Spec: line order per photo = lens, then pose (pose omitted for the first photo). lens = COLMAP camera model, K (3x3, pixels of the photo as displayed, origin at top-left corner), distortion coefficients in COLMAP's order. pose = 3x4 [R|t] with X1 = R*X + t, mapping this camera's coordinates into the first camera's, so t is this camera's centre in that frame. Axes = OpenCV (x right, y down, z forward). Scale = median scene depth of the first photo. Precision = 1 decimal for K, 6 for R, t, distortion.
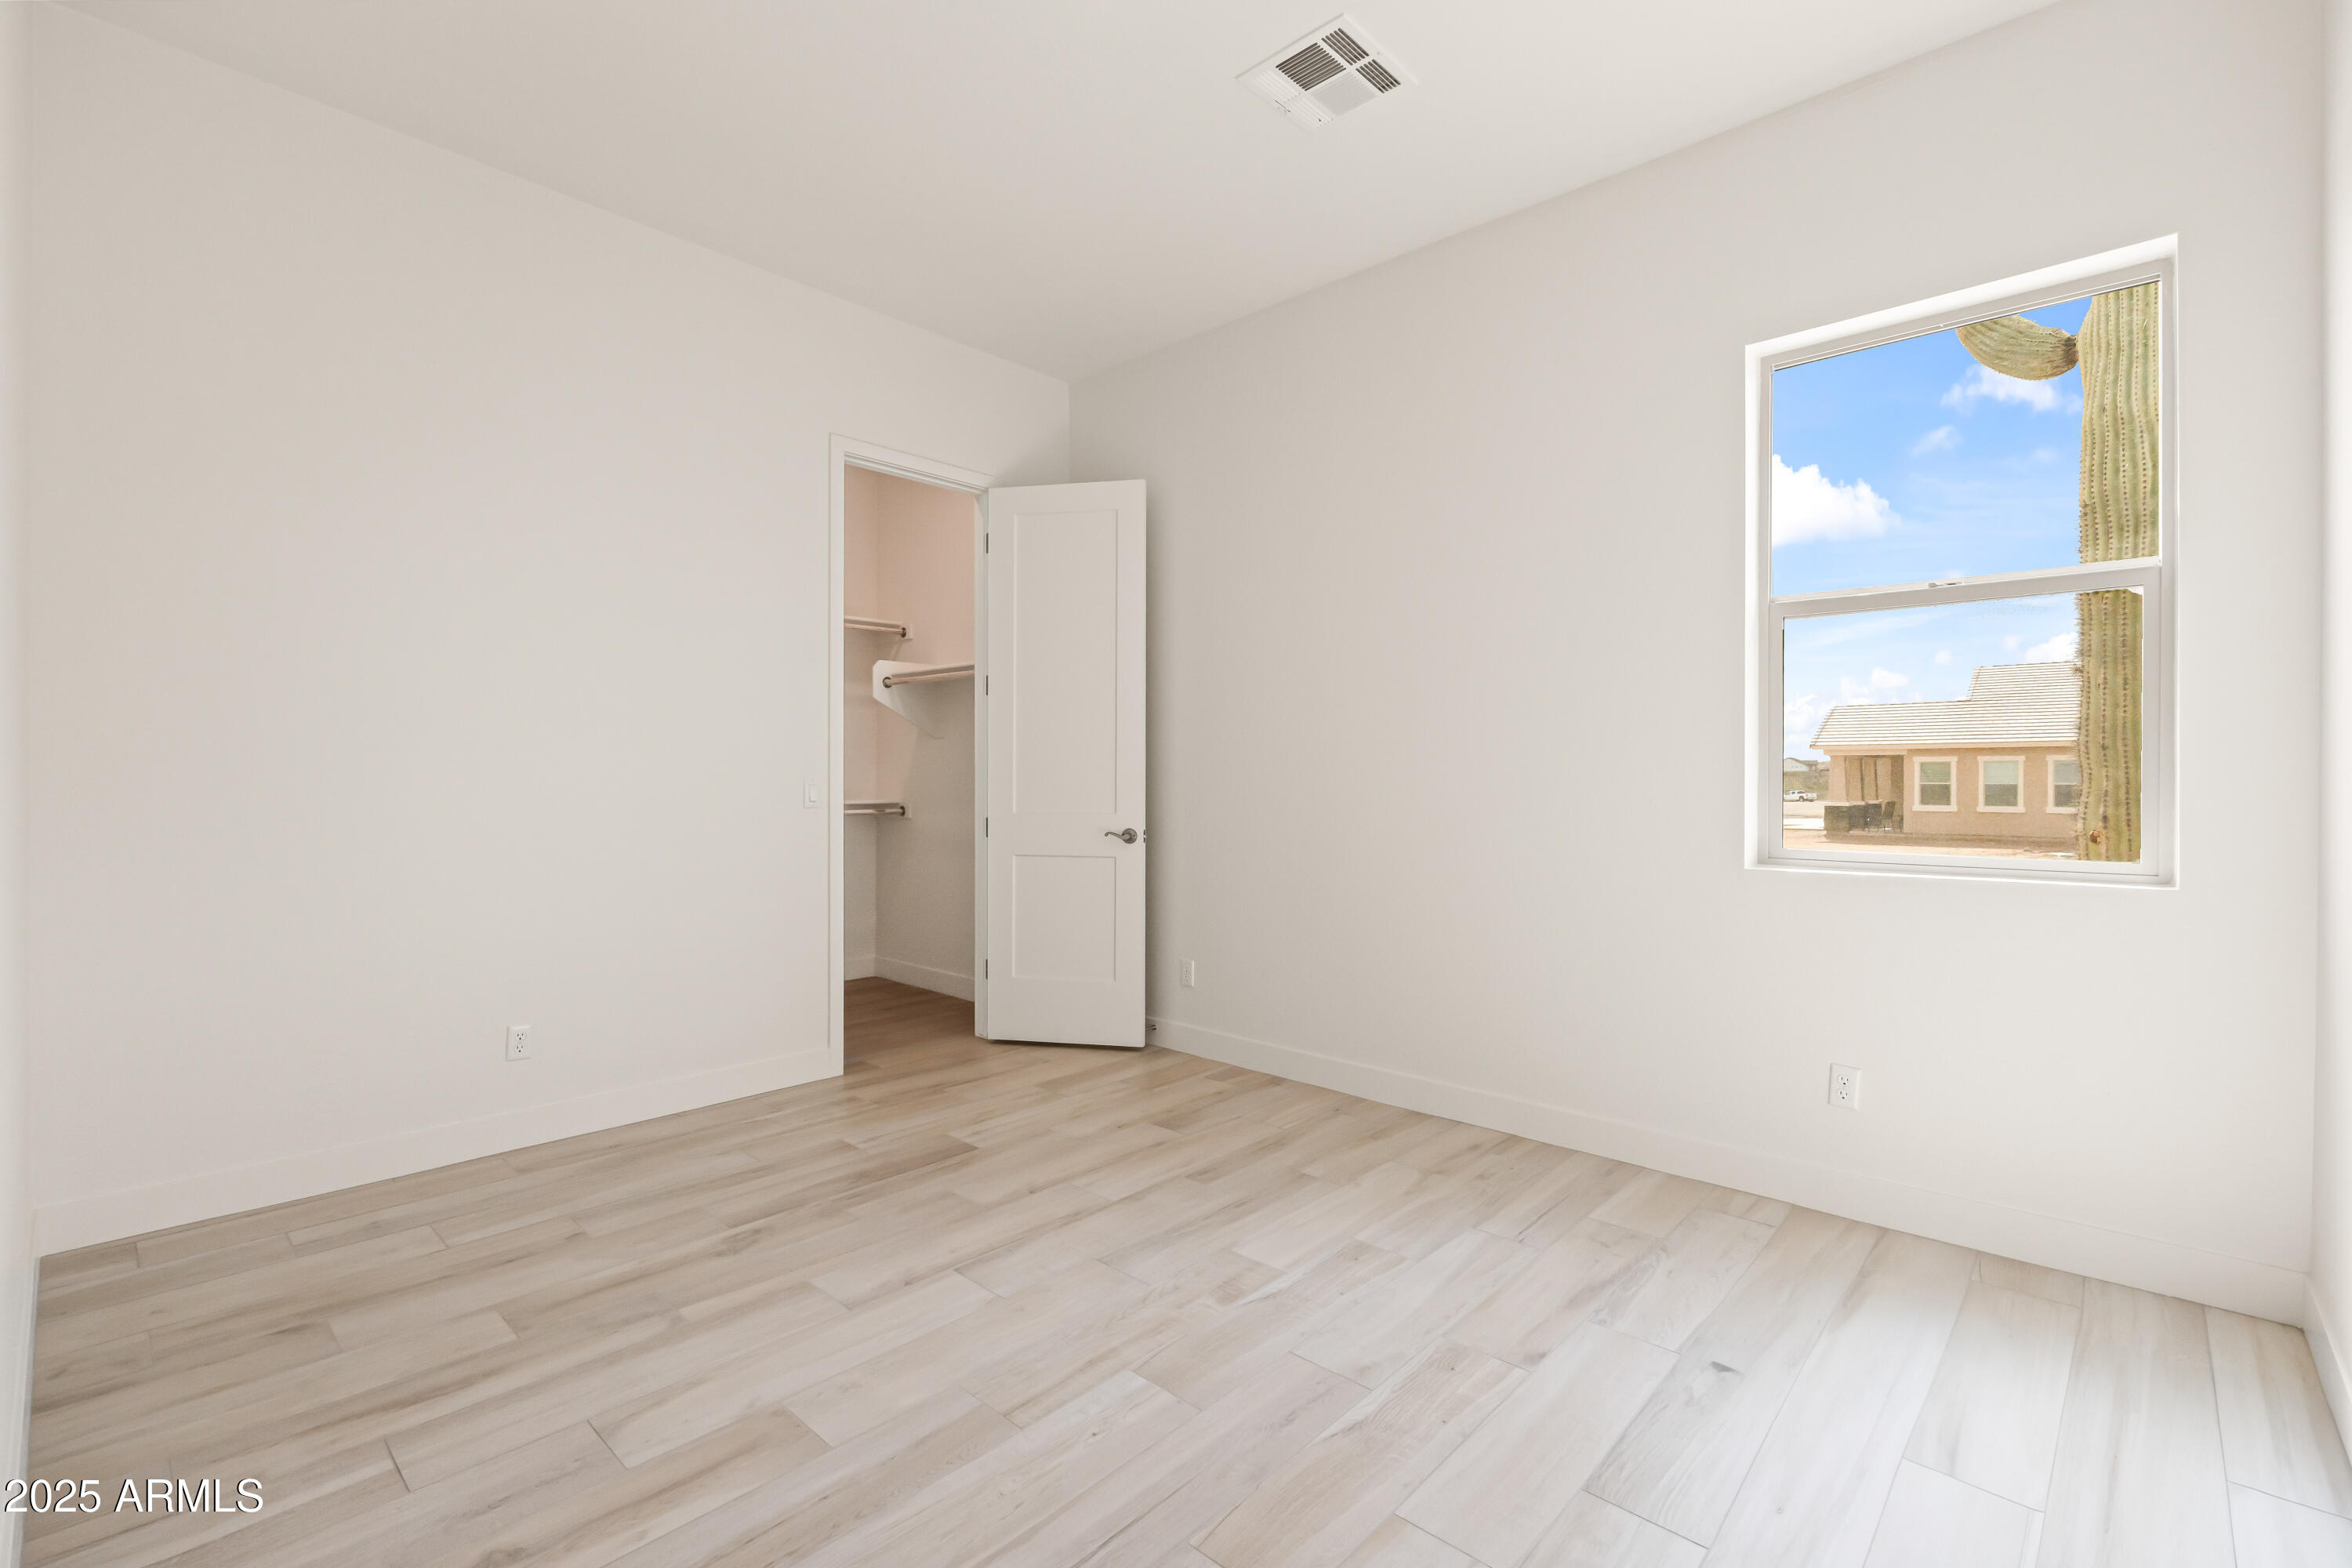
lens RADIAL K [[1020.9, 0, 1176.0], [0, 1020.9, 784.0], [0, 0, 1]] dist [-0.002083, 0.000165]
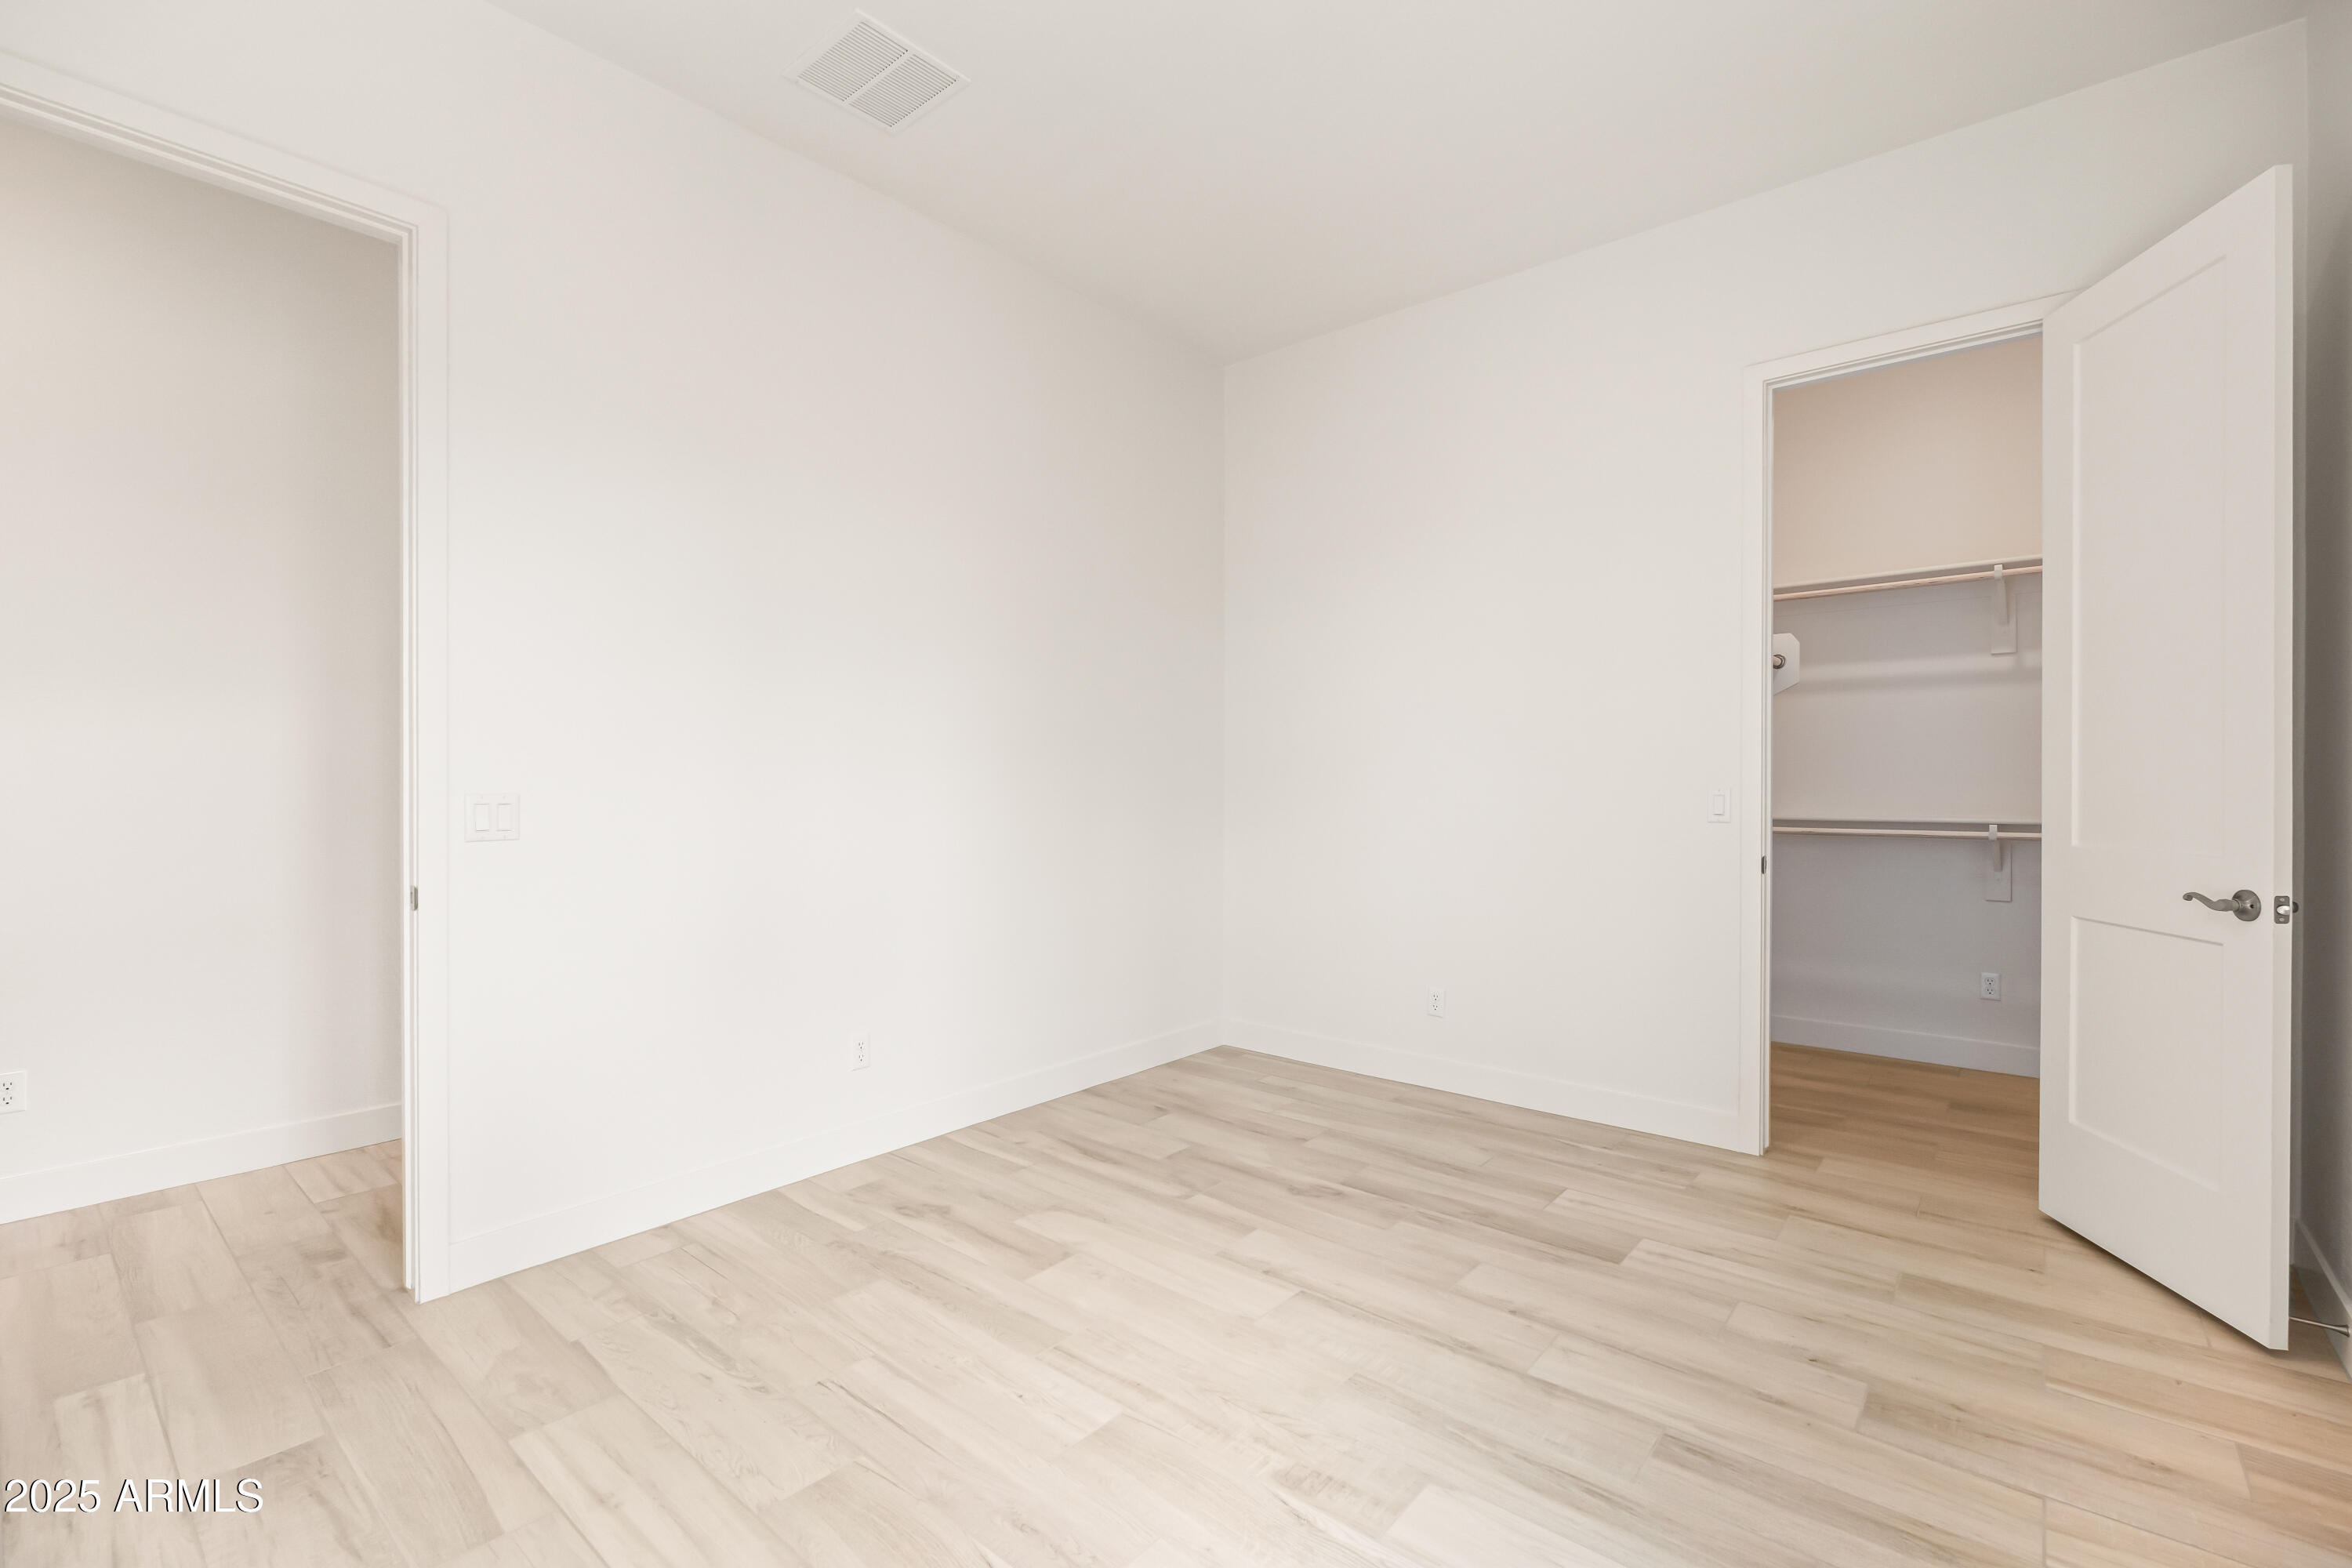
lens RADIAL K [[1020.9, 0, 1176.0], [0, 1020.9, 784.0], [0, 0, 1]] dist [-0.002083, 0.000165]
pose [[0.050072, -0.002313, -0.998743, 0.662275], [-0.005082, 0.999984, -0.002571, -0.005788], [0.998733, 0.005204, 0.050059, 0.727106]]
